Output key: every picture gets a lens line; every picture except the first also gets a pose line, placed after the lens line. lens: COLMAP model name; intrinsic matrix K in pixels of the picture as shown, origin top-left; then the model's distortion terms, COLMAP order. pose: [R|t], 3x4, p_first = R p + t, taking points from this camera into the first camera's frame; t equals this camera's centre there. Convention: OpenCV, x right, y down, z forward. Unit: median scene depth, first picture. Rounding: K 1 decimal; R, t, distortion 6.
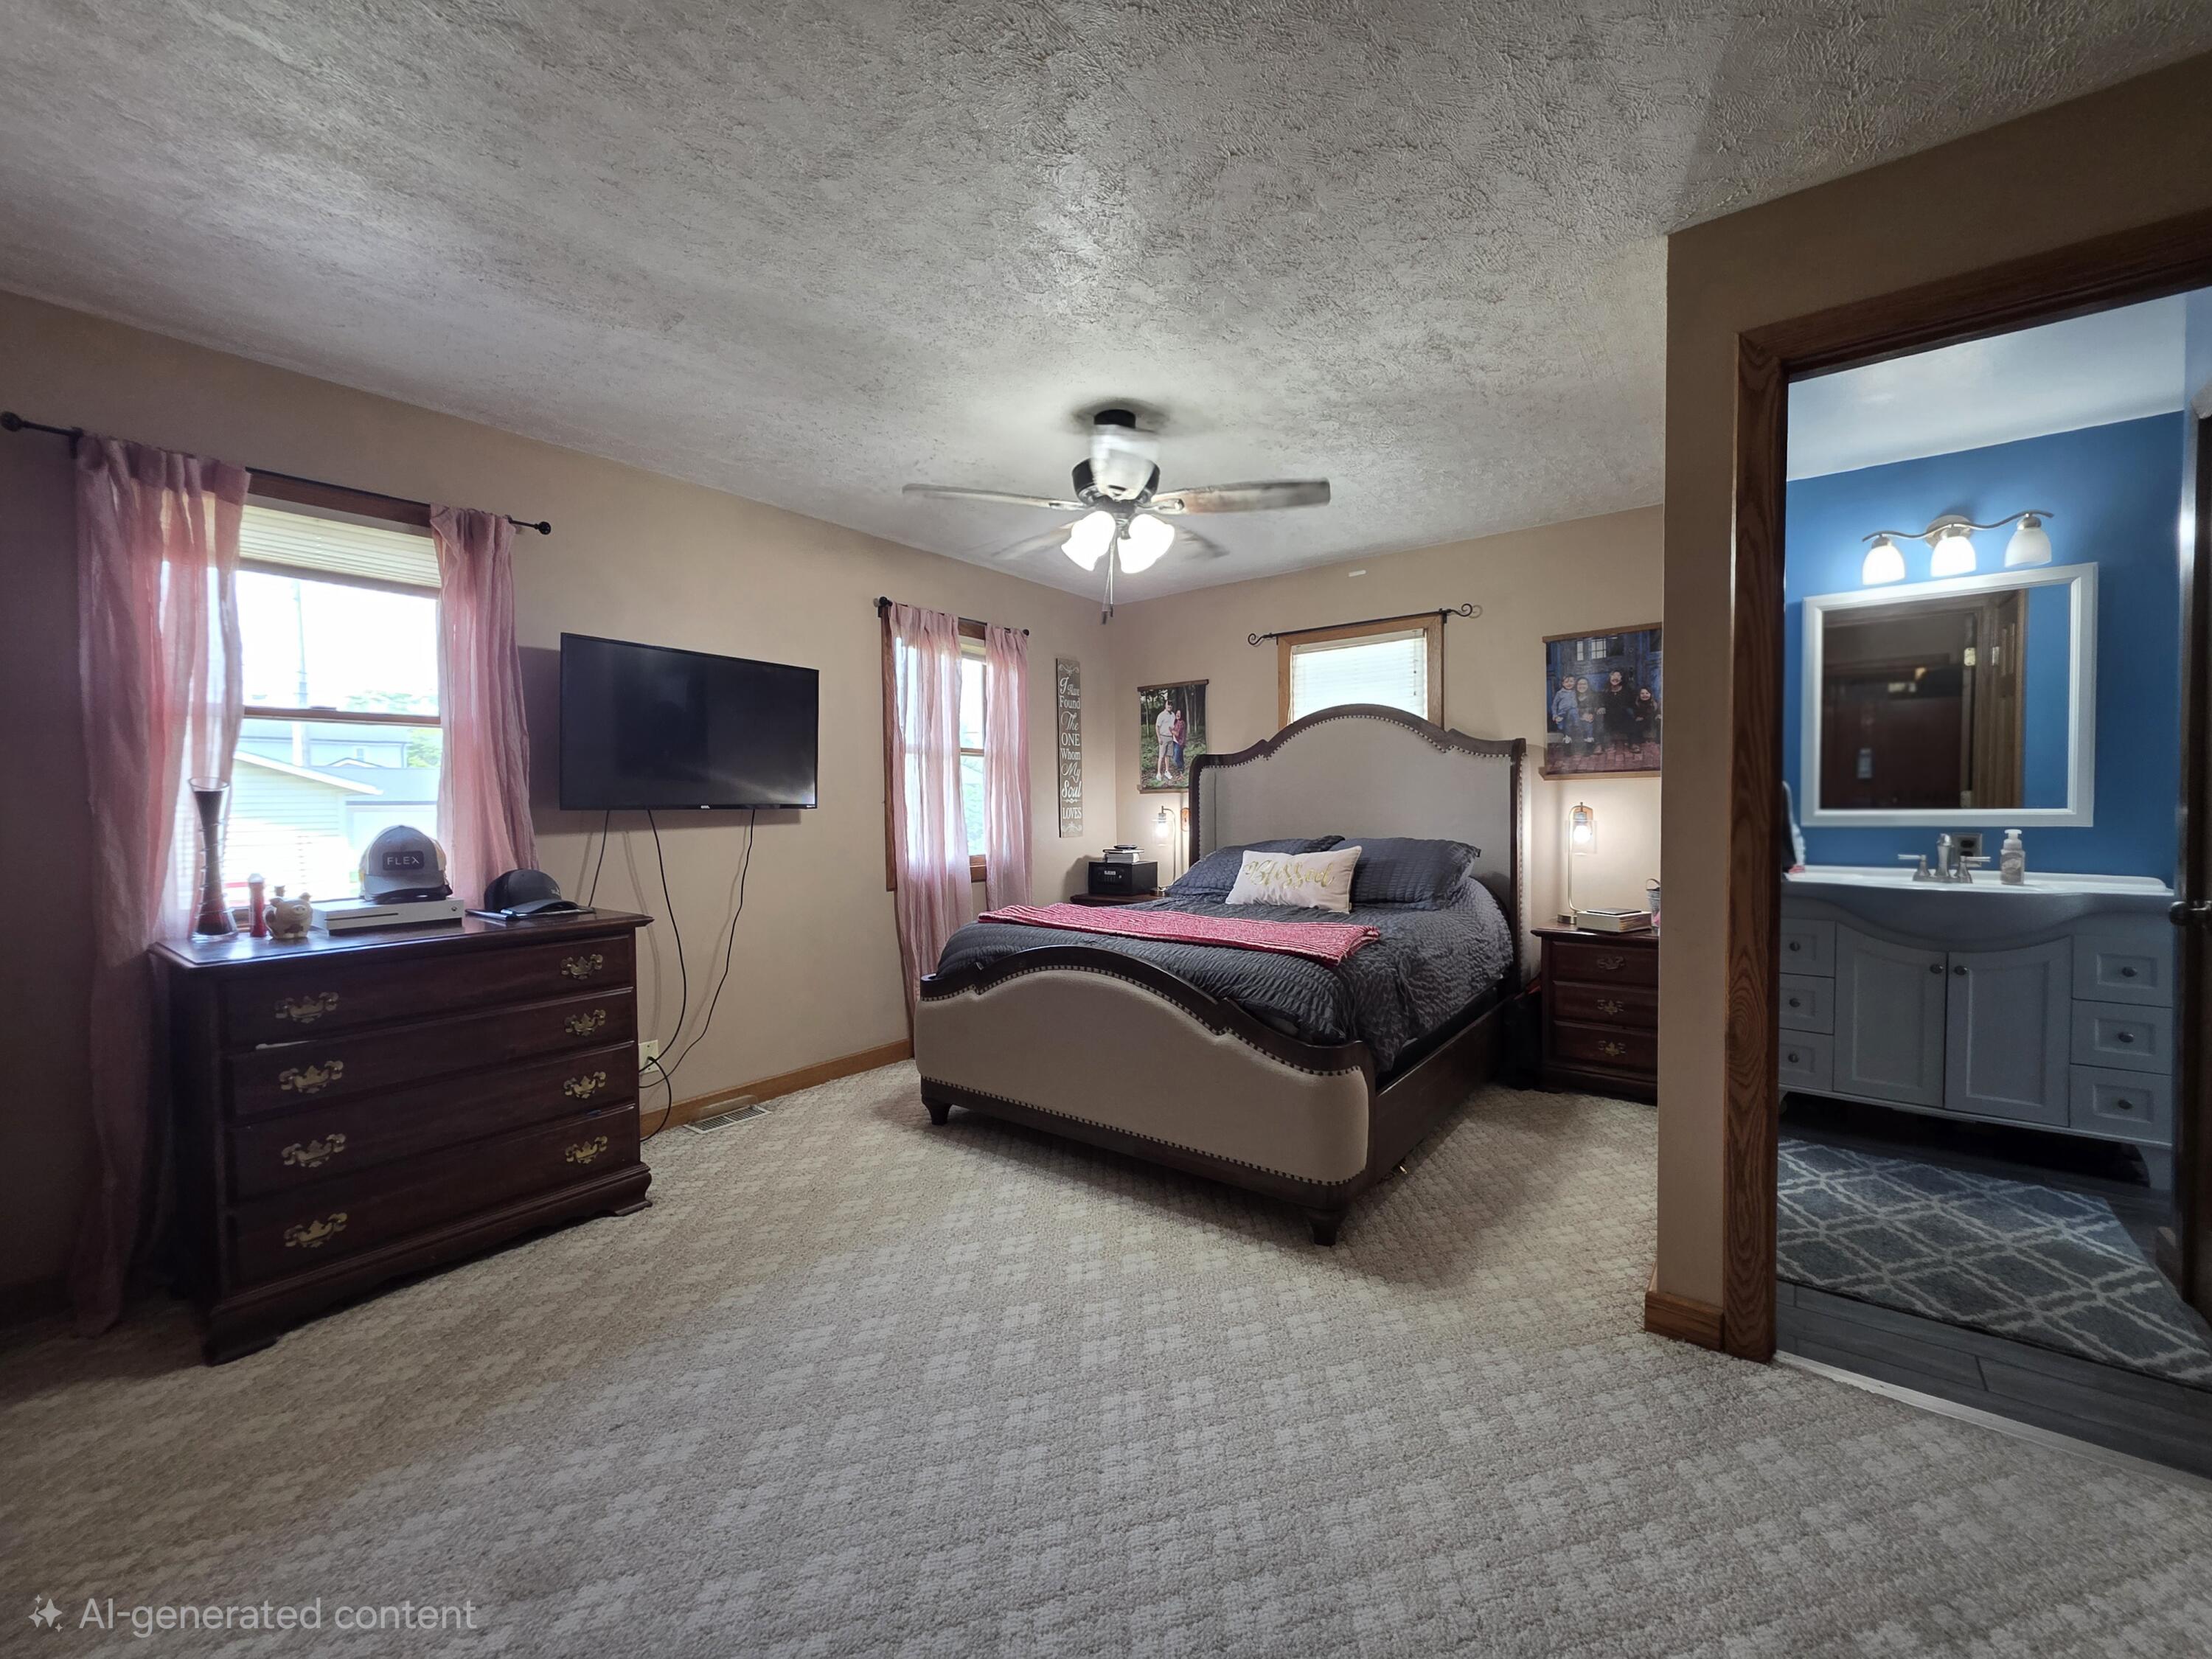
lens RADIAL K [[882.9, 0, 1099.2], [0, 882.9, 829.4], [0, 0, 1]] dist [0.003804, -0.000946]
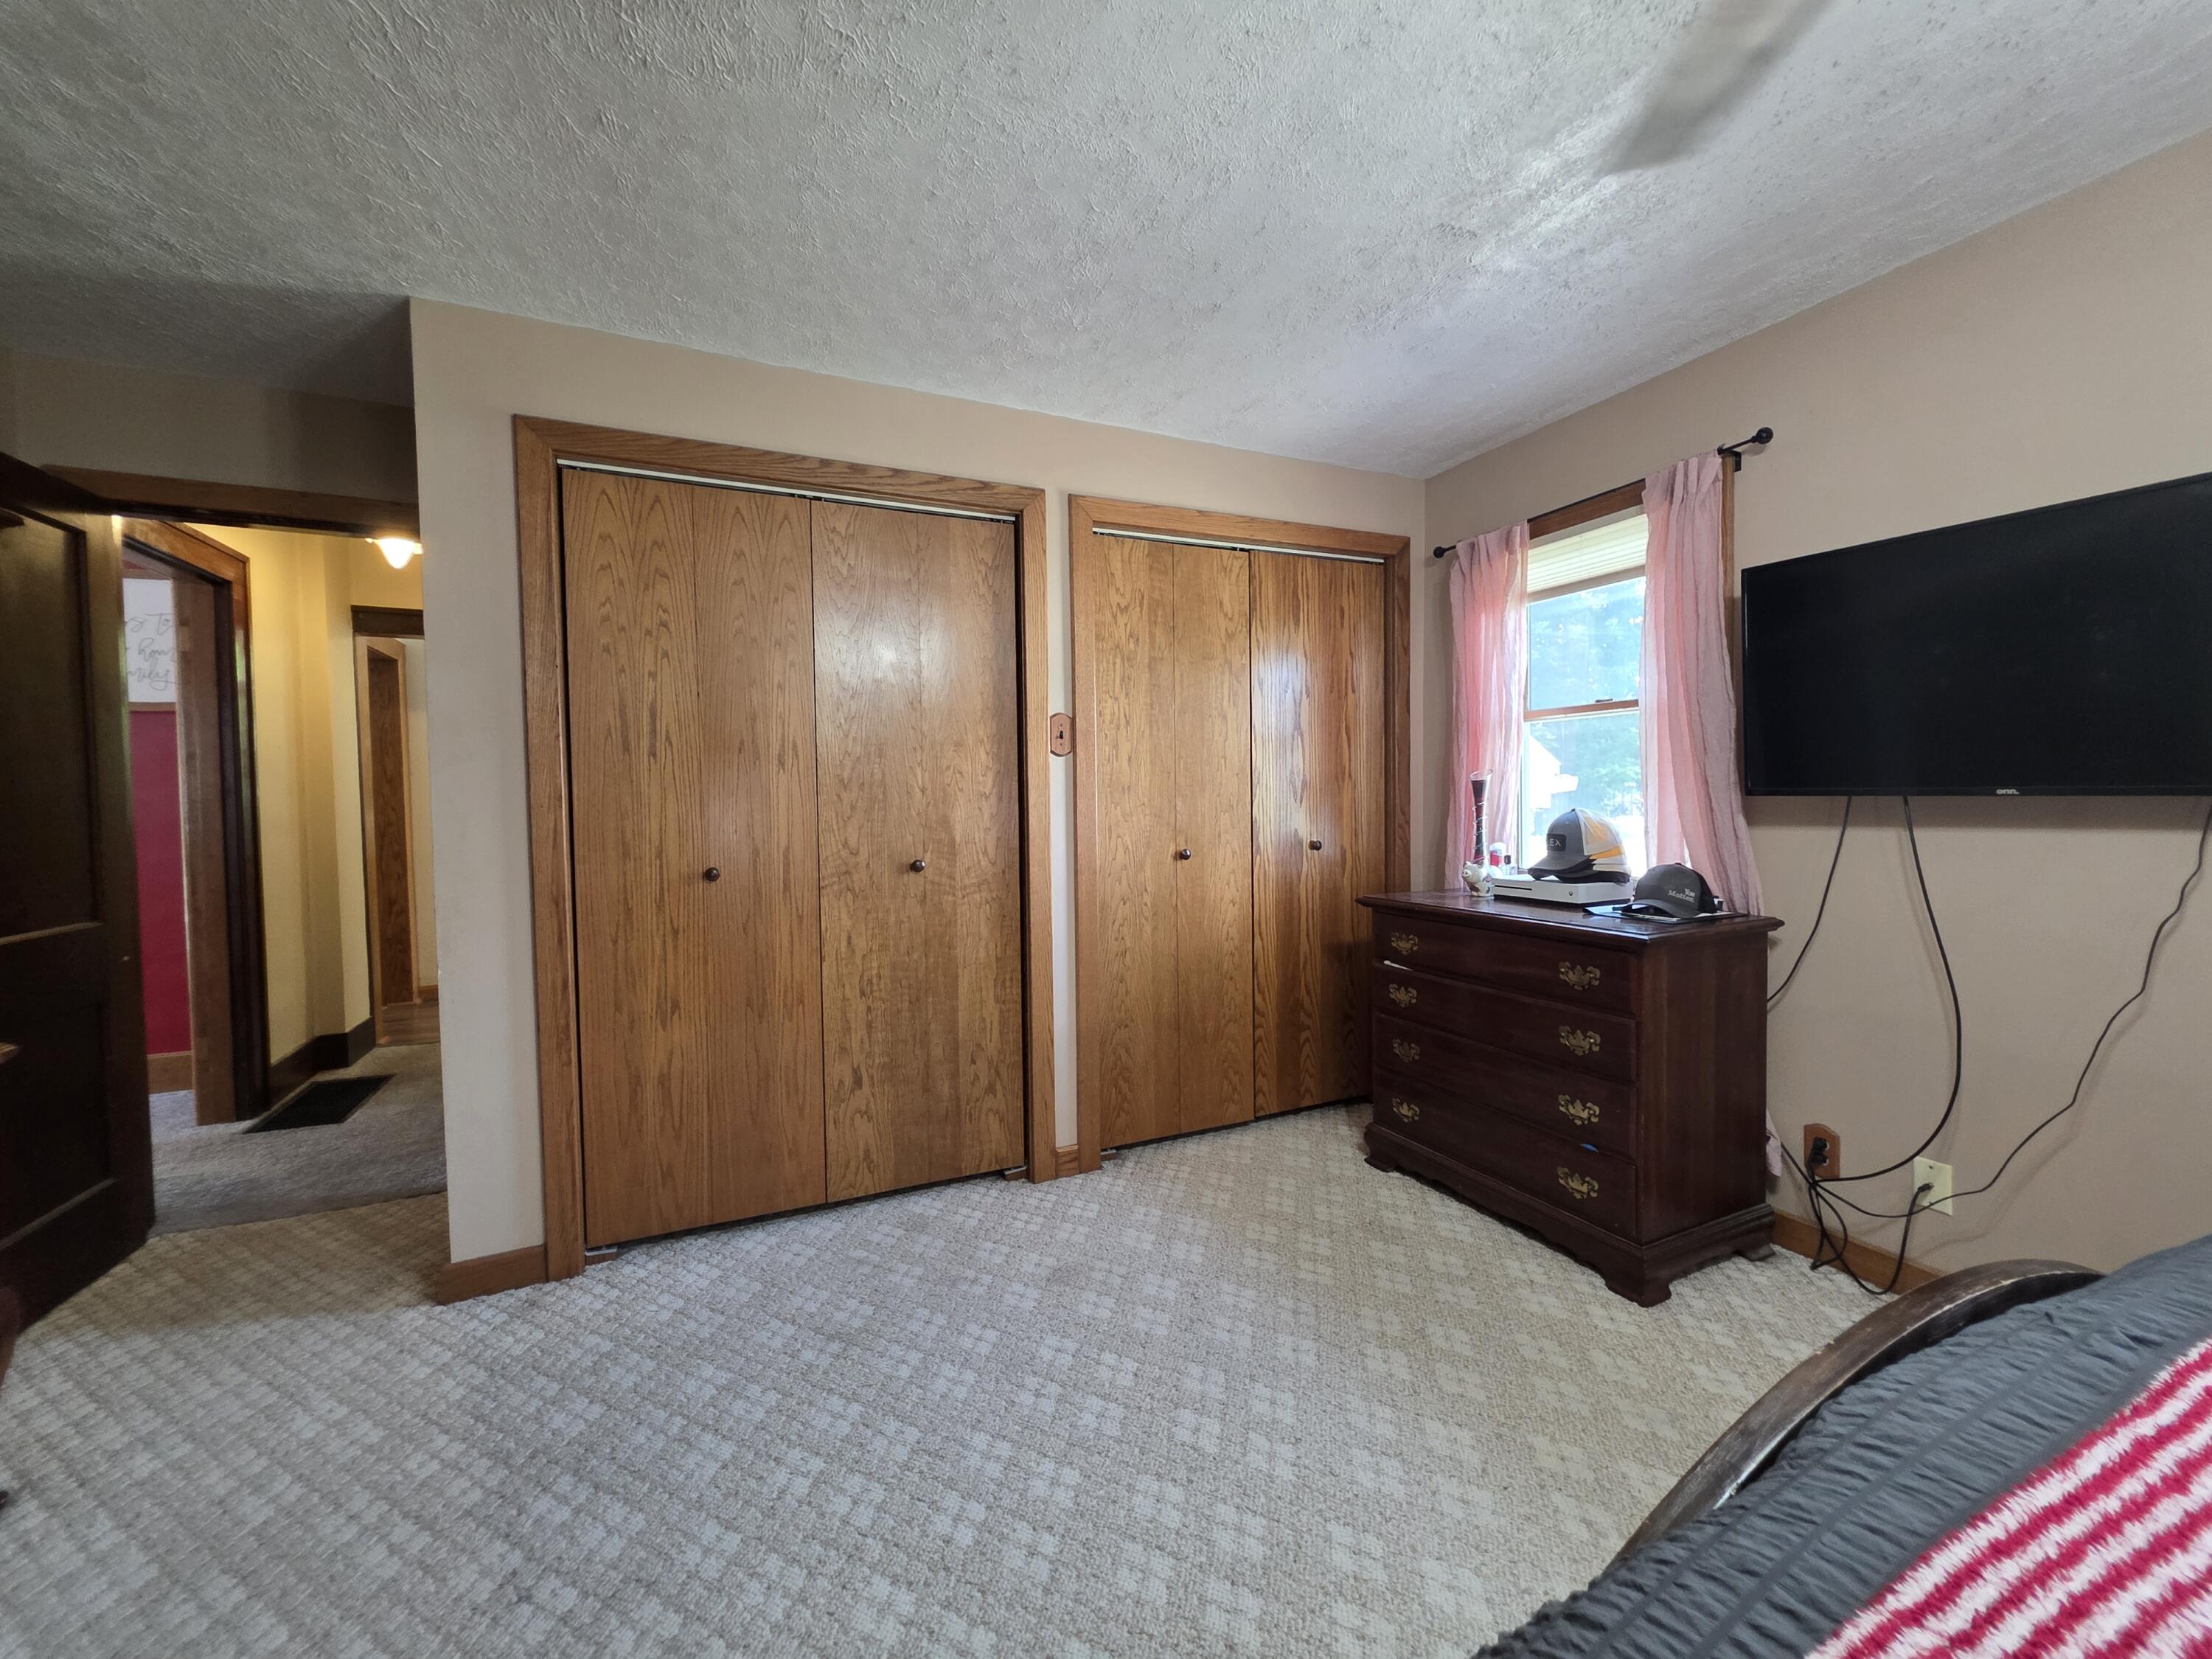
lens RADIAL K [[882.9, 0, 1113.1], [0, 882.9, 825.1], [0, 0, 1]] dist [0.003804, -0.000946]
pose [[-0.447271, 0.046838, -0.893171, 0.350624], [-0.007706, 0.998389, 0.056215, -0.035821], [0.894366, 0.032026, -0.446189, 0.846268]]
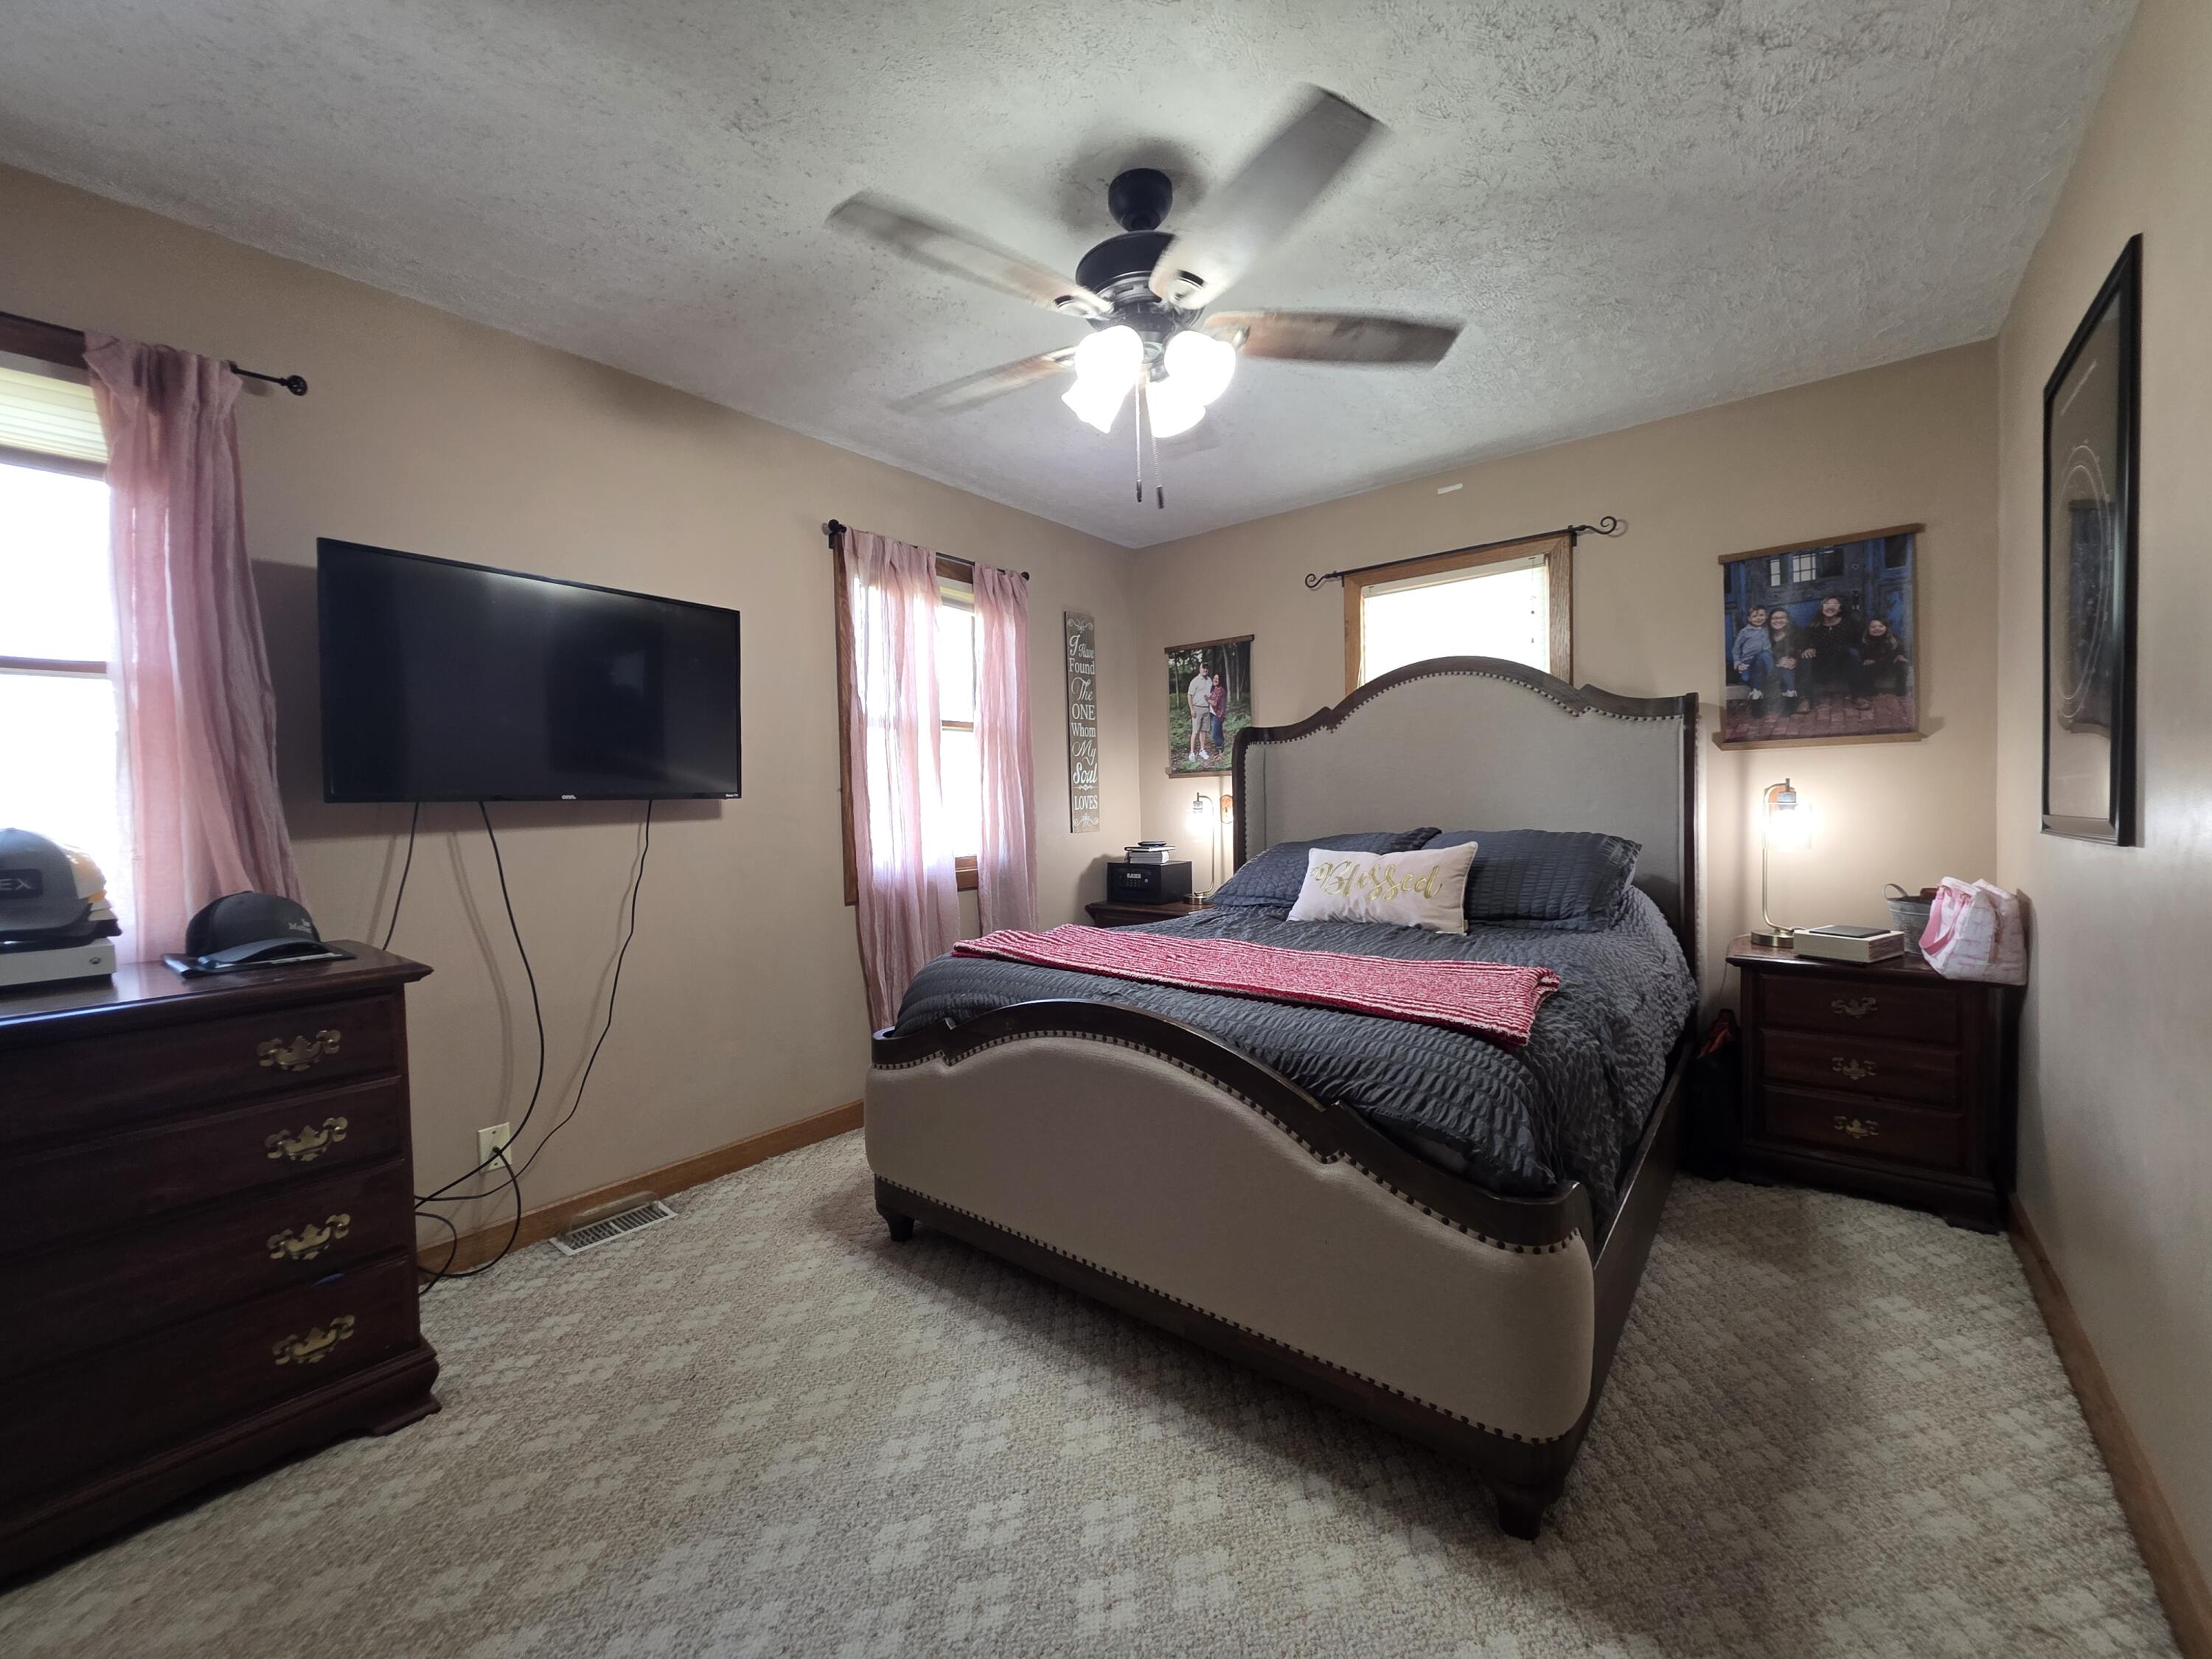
lens RADIAL K [[882.9, 0, 1095.4], [0, 882.9, 827.3], [0, 0, 1]] dist [0.003804, -0.000946]
pose [[0.999652, -0.009965, -0.024442, -0.004498], [0.010114, 0.999931, 0.005992, -0.001274], [0.024380, -0.006237, 0.999683, 0.337570]]
